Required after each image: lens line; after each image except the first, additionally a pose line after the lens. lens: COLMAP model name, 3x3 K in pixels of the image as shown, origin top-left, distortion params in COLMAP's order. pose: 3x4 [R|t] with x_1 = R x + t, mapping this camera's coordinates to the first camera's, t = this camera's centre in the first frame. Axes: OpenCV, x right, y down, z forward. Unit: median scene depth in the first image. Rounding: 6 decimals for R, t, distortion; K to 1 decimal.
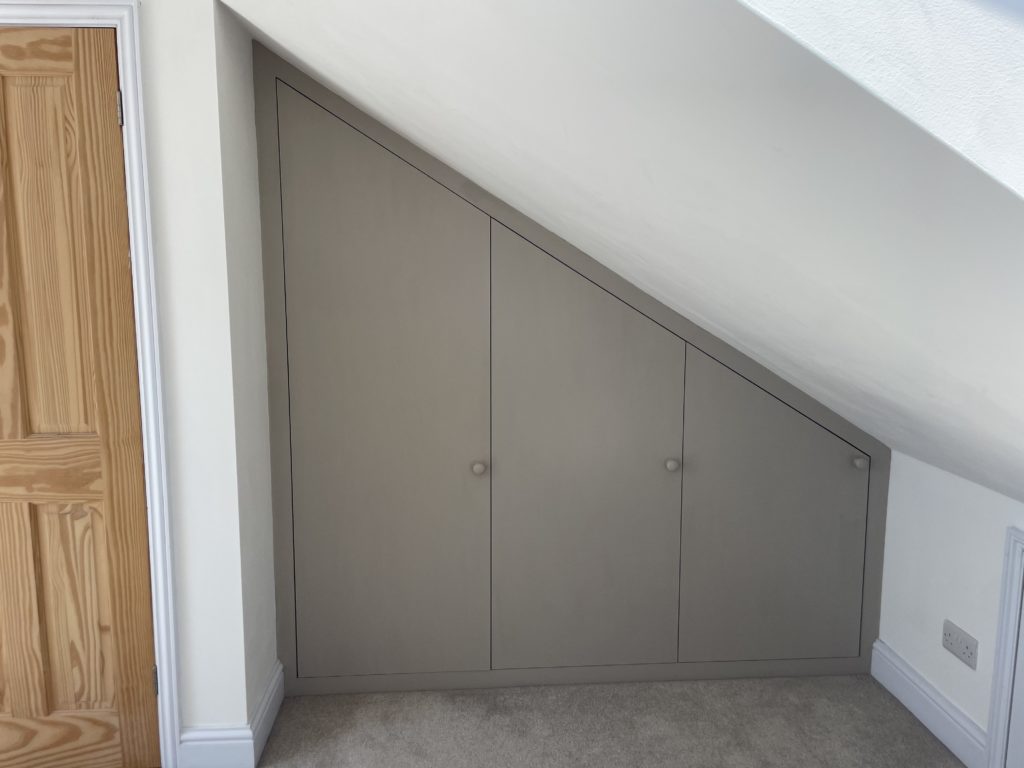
lens RADIAL K [[778.3, 0, 512.3], [0, 778.3, 383.5], [0, 0, 1]] dist [-0.001643, -0.018299]
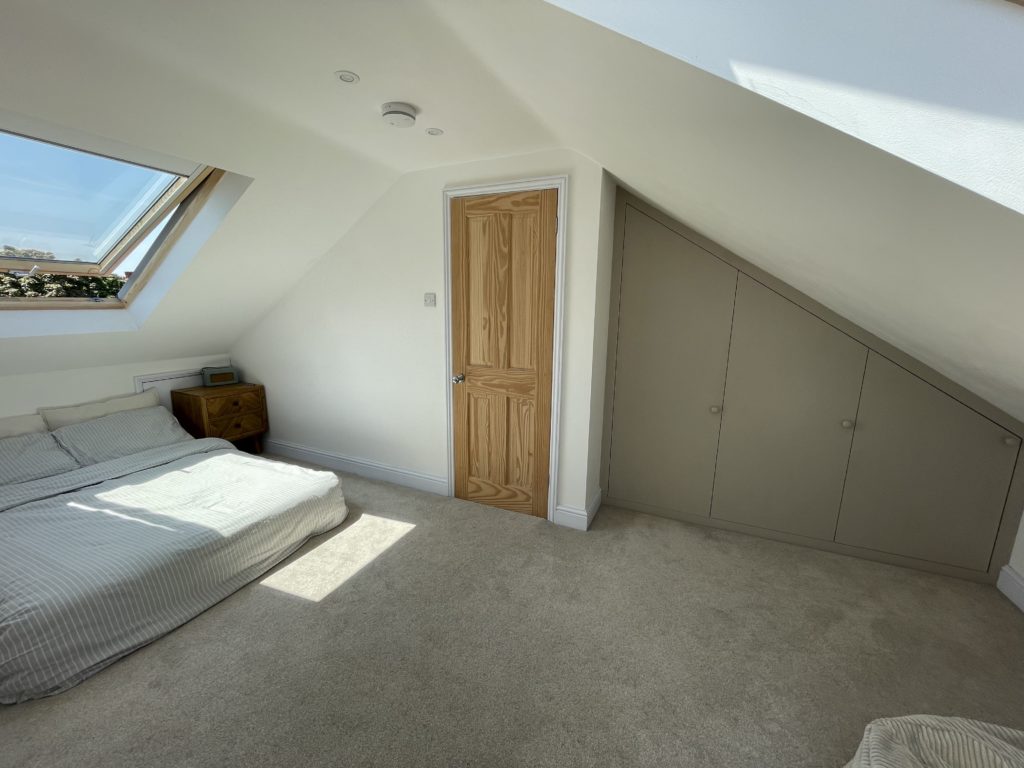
lens RADIAL K [[413.2, 0, 513.5], [0, 413.2, 383.7], [0, 0, 1]] dist [-0.011802, -0.000015]
pose [[0.873855, 0.103922, -0.474951, -0.004022], [-0.078804, 0.994246, 0.072558, 0.020455], [0.479758, -0.025977, 0.877016, -0.102952]]
